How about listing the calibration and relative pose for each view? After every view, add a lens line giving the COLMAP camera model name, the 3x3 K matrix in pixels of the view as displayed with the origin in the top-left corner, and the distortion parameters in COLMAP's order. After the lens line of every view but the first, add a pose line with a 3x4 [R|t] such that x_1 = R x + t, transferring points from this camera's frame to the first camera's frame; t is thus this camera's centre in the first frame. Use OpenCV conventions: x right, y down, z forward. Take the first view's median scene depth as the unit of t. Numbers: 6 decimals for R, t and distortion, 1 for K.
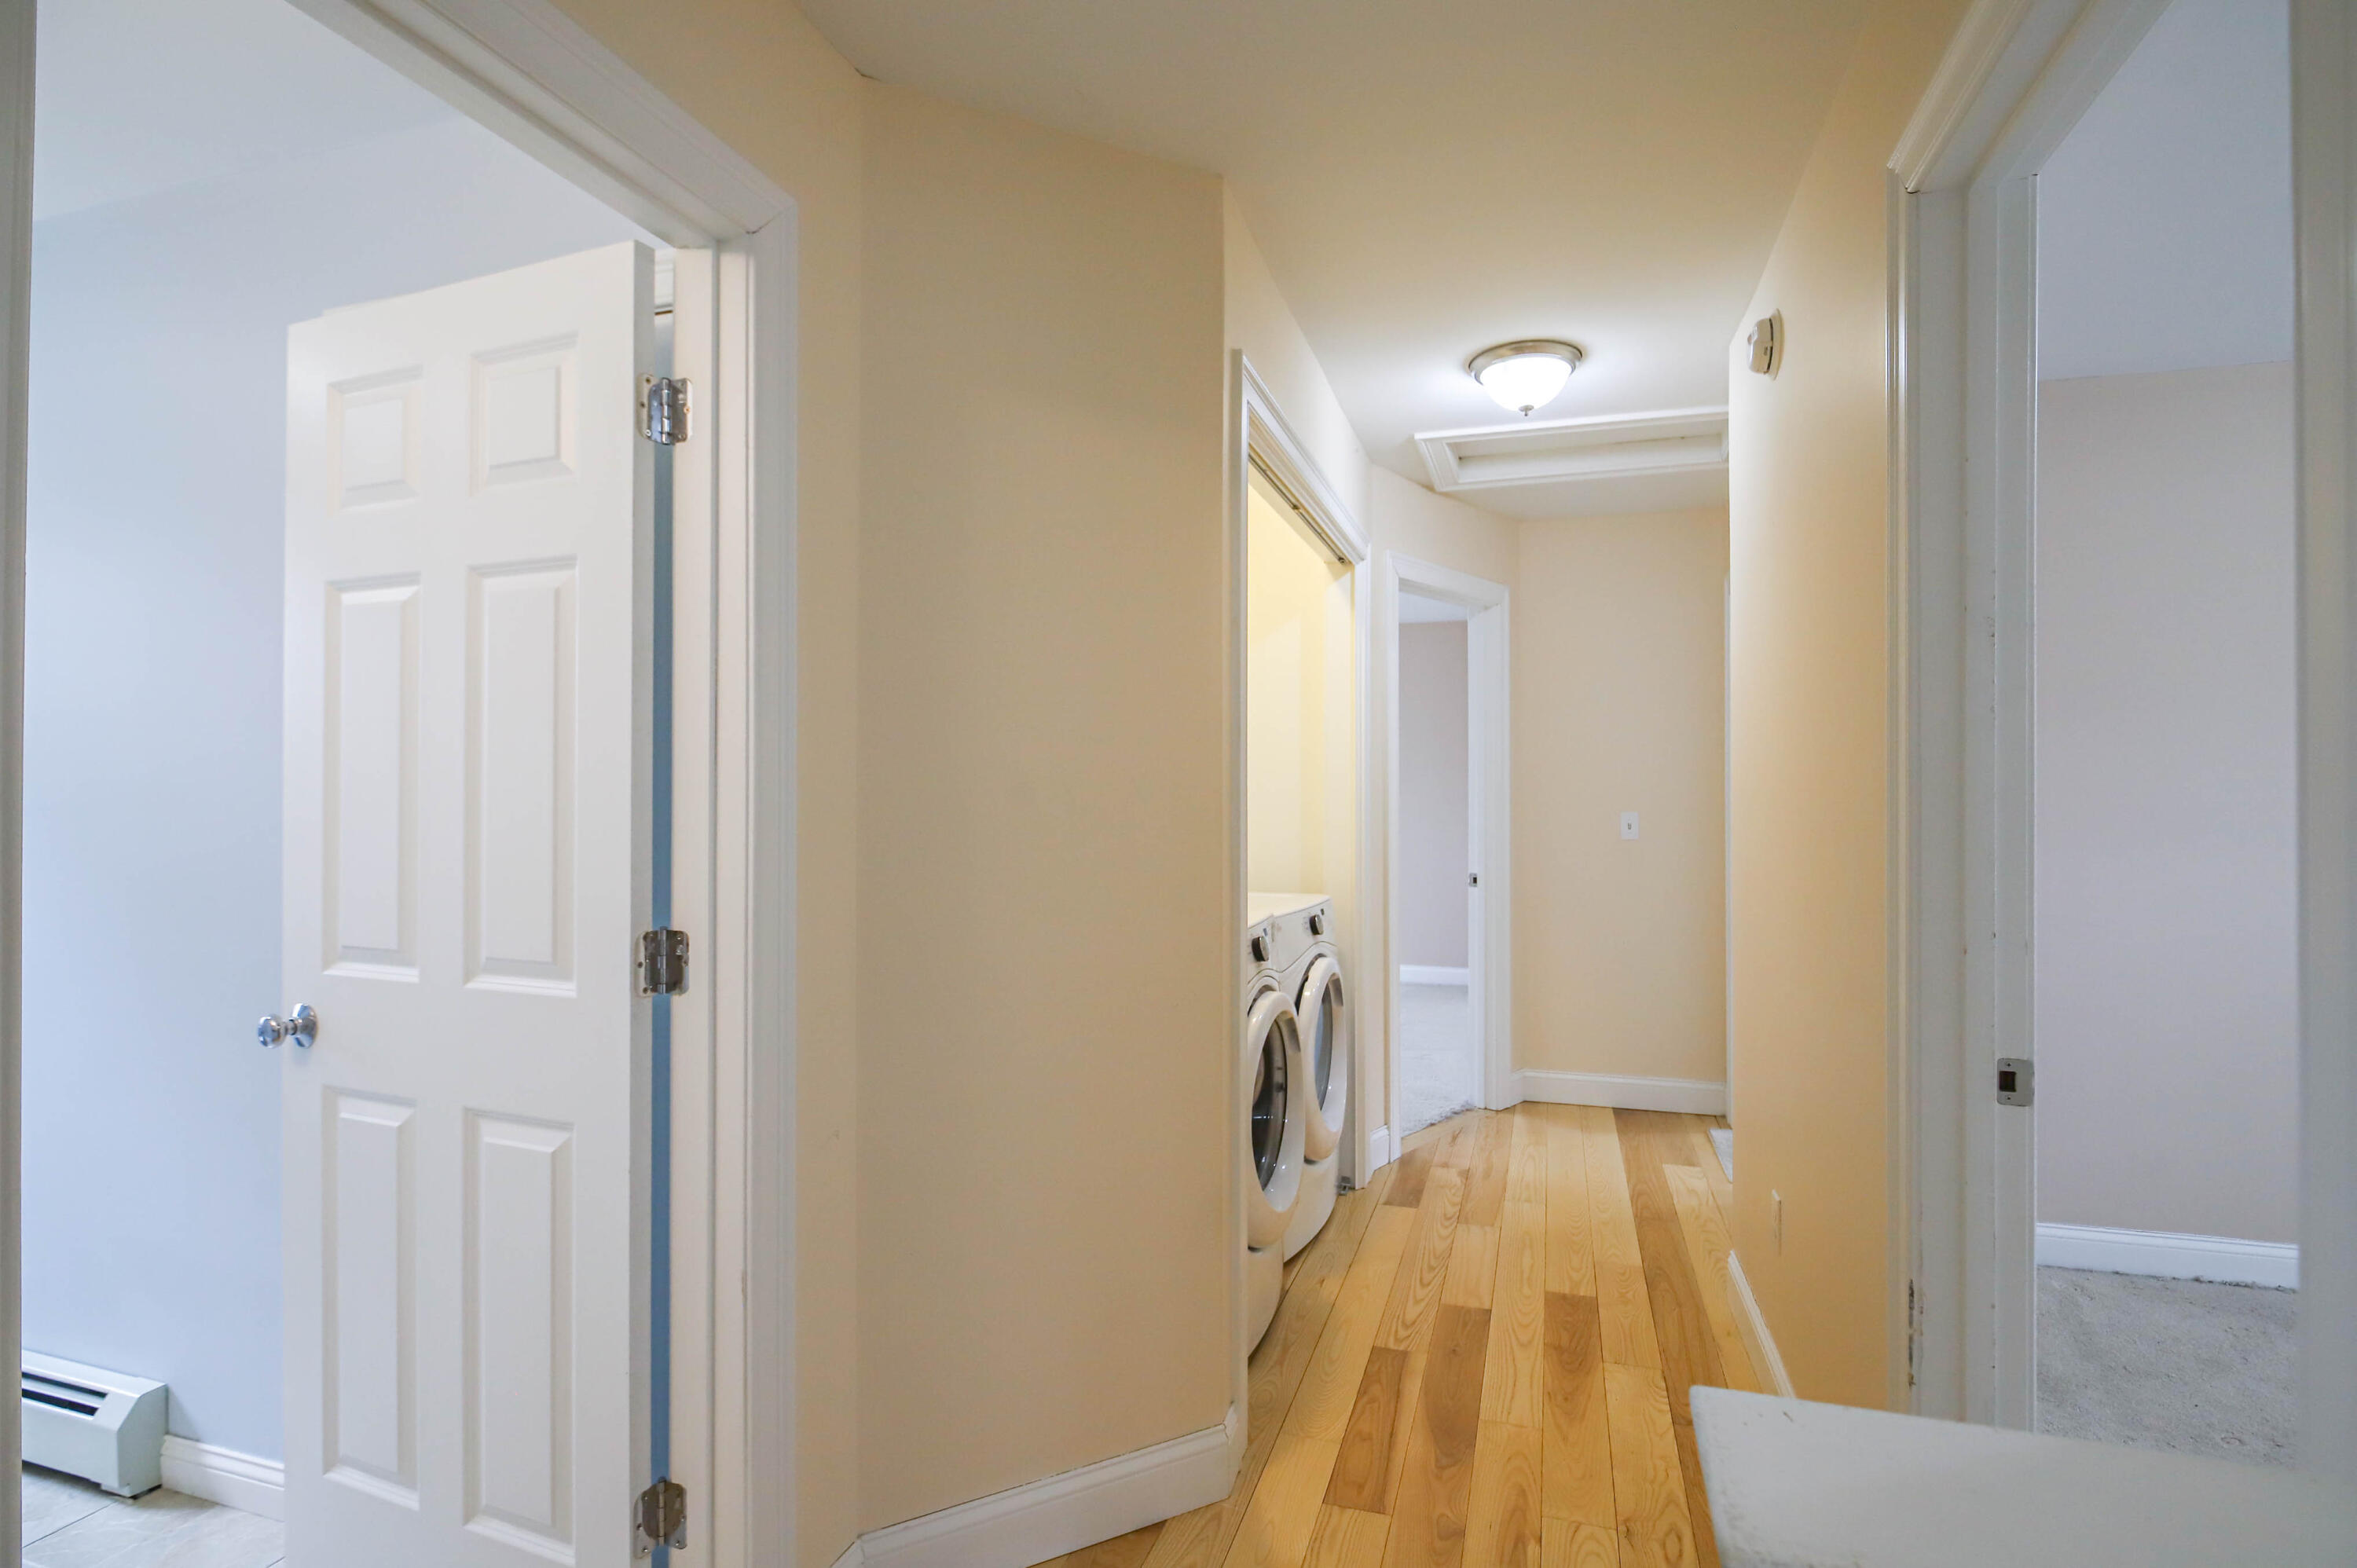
lens RADIAL K [[1144.1, 0, 1175.3], [0, 1144.1, 793.9], [0, 0, 1]] dist [-0.004259, -0.001082]
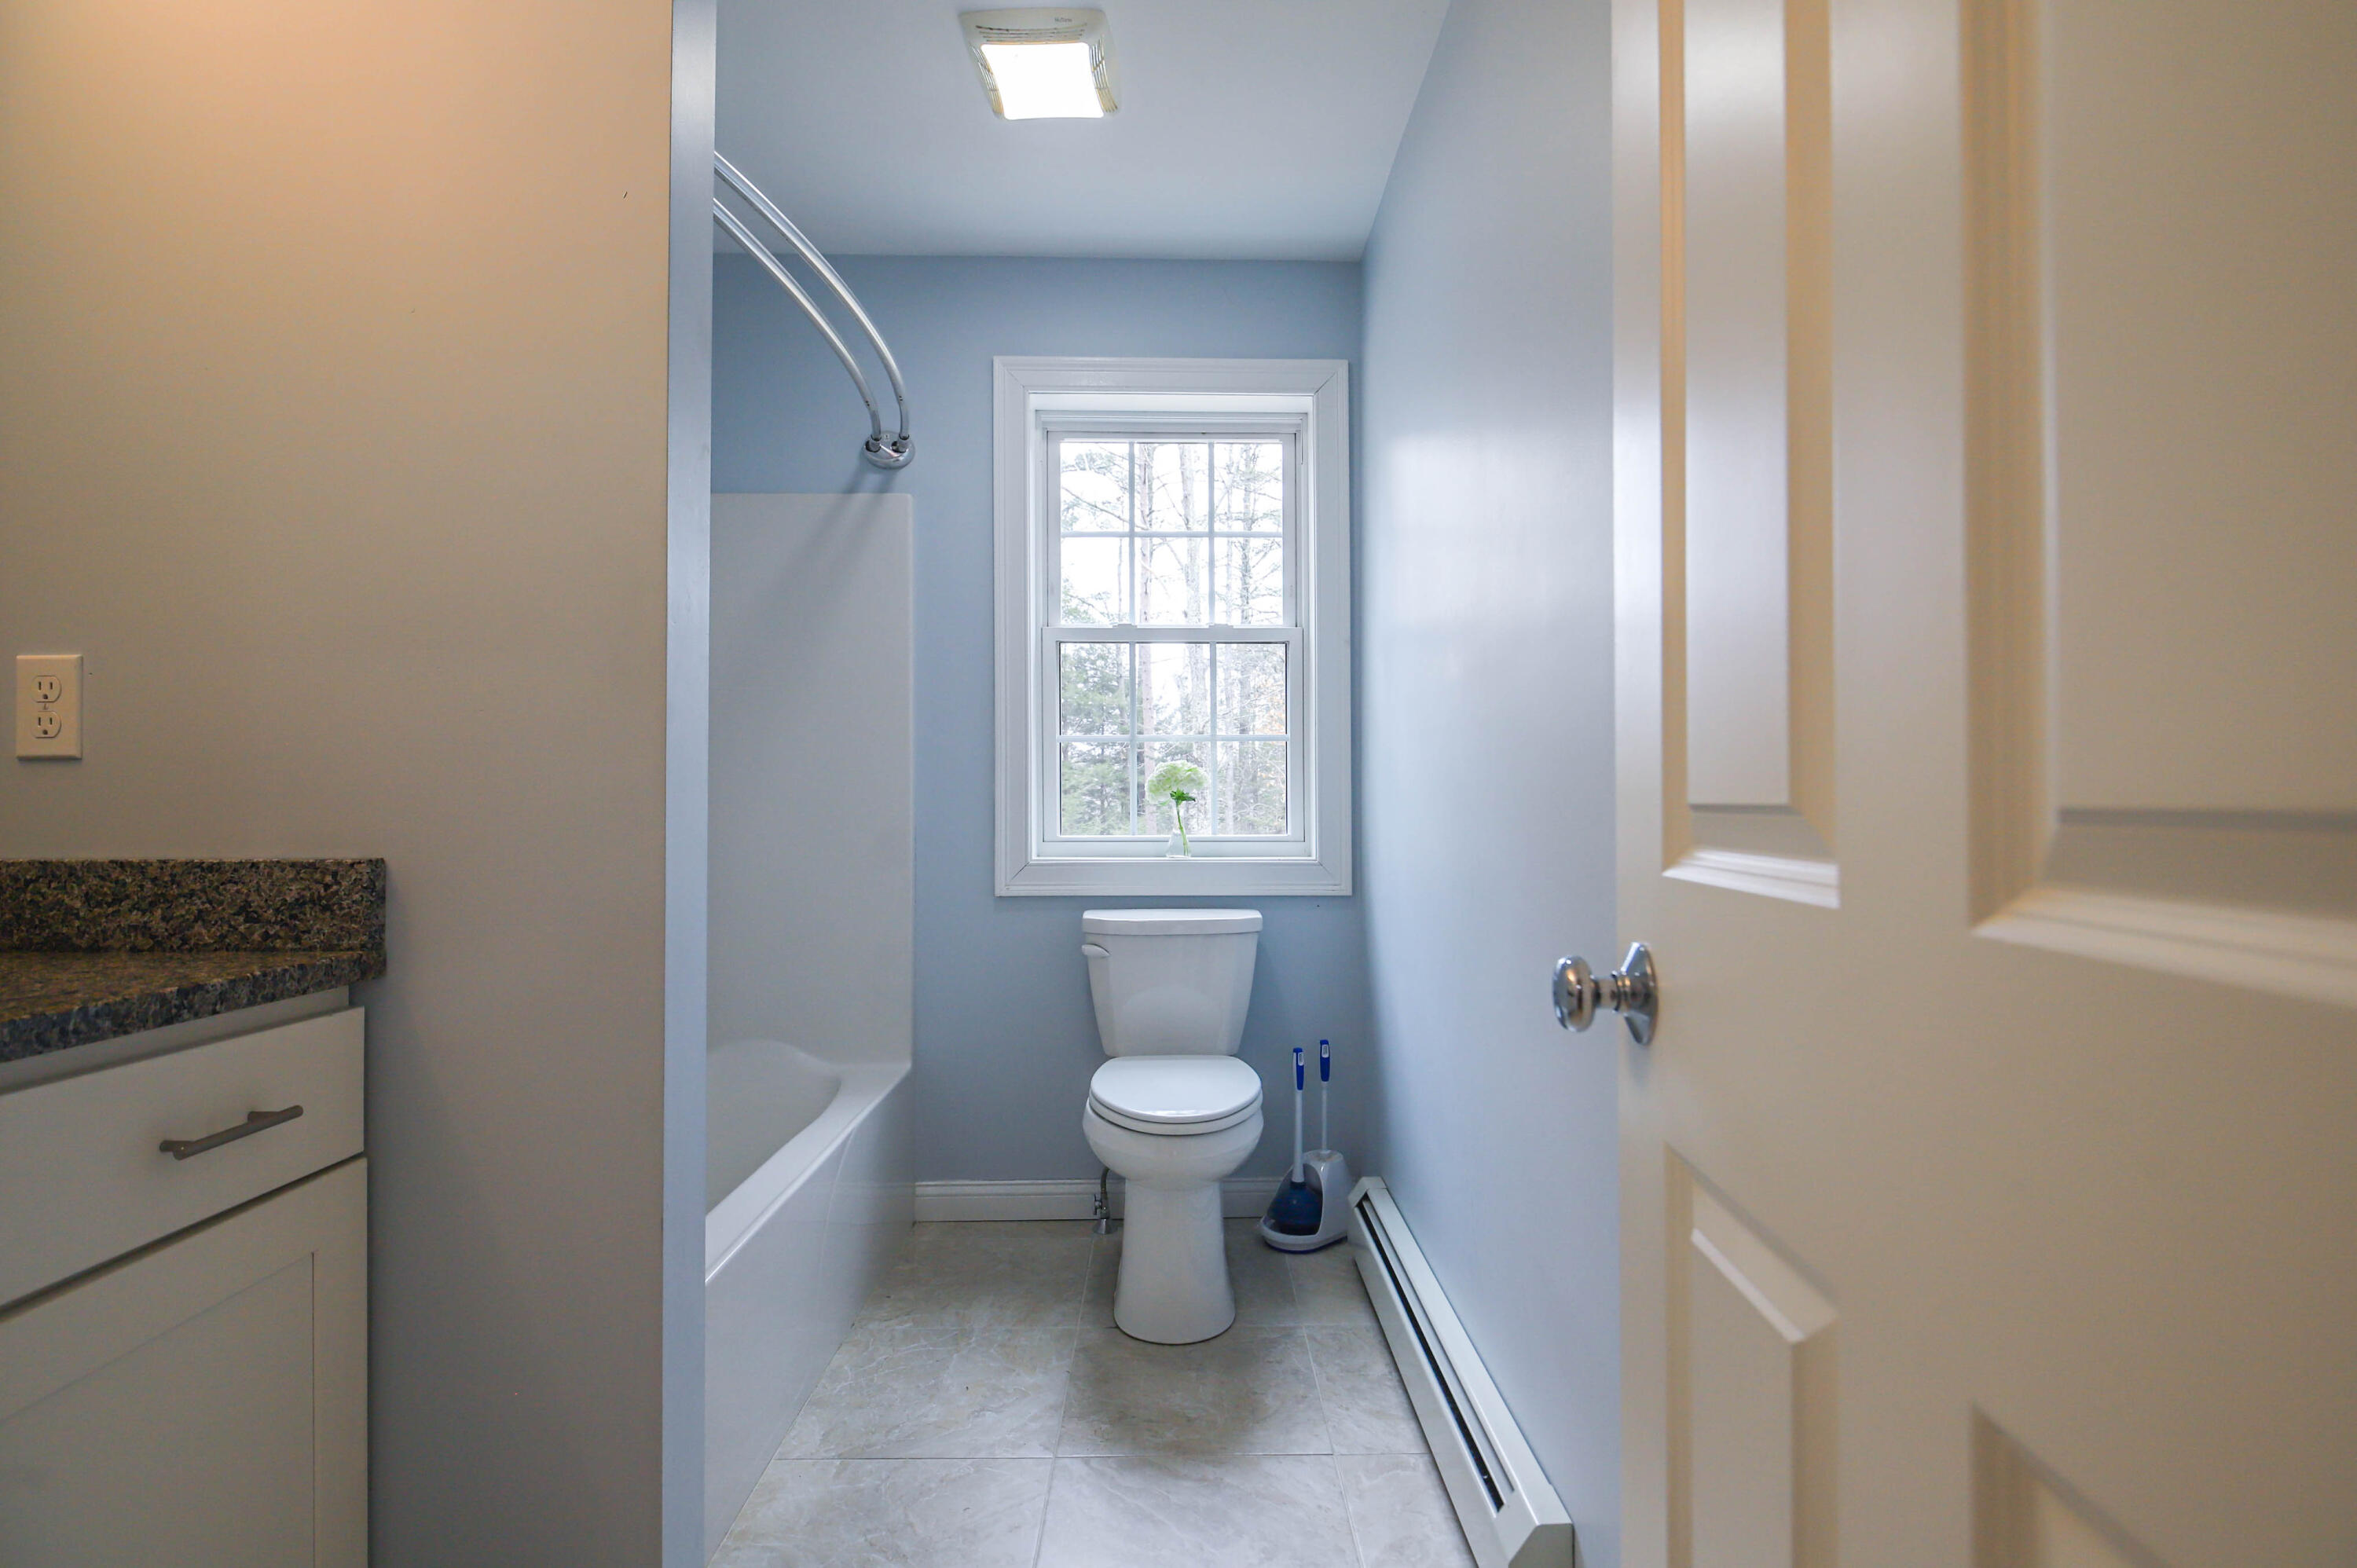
lens RADIAL K [[1144.1, 0, 1191.4], [0, 1144.1, 786.1], [0, 0, 1]] dist [-0.004259, -0.001082]
pose [[0.318263, -0.007073, -0.947976, -0.412052], [0.002777, 0.999975, -0.006528, 0.128441], [0.947998, -0.000555, 0.318274, 0.710426]]
